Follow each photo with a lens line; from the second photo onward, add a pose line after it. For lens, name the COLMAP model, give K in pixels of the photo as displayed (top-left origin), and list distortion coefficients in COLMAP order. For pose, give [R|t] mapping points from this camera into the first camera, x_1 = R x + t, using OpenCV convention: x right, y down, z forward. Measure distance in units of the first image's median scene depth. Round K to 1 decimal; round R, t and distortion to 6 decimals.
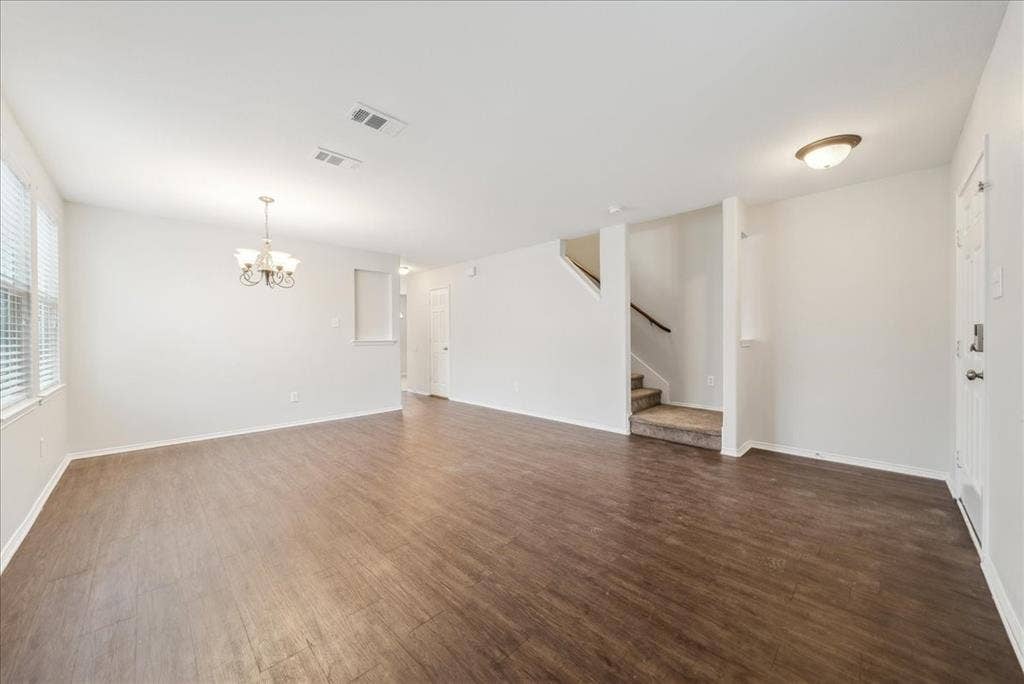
lens RADIAL K [[378.1, 0, 514.0], [0, 378.1, 328.9], [0, 0, 1]] dist [-0.001383, -0.000177]
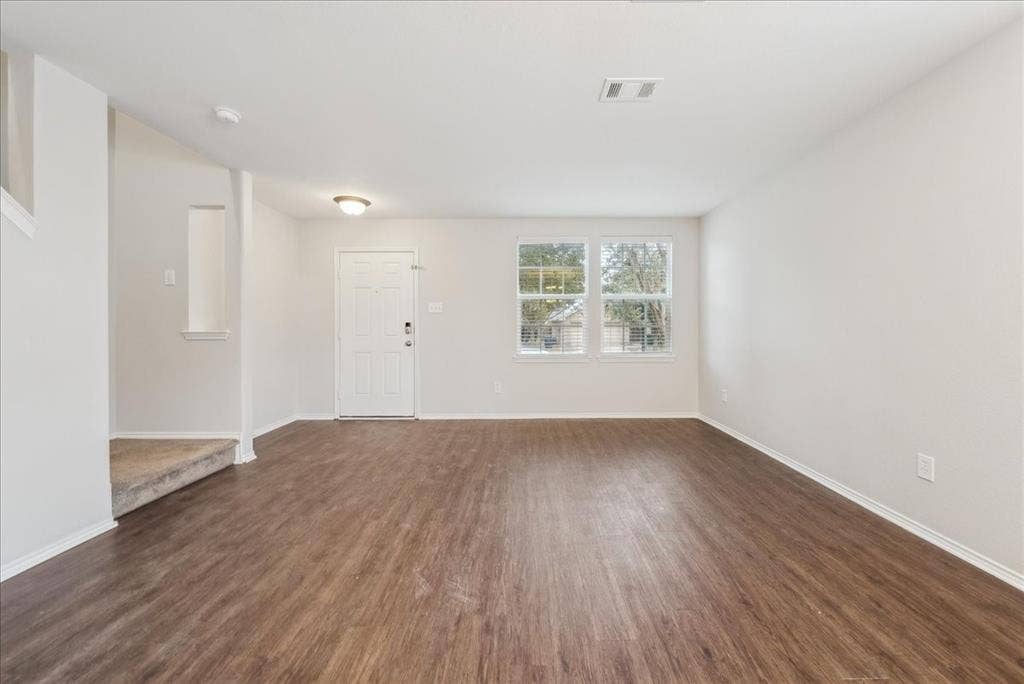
lens RADIAL K [[378.1, 0, 514.0], [0, 378.1, 328.9], [0, 0, 1]] dist [-0.001383, -0.000177]
pose [[-0.704594, 0.002237, 0.709607, -0.520616], [-0.006185, 0.999938, -0.009294, 0.025362], [-0.709583, -0.010938, -0.704537, 1.192958]]
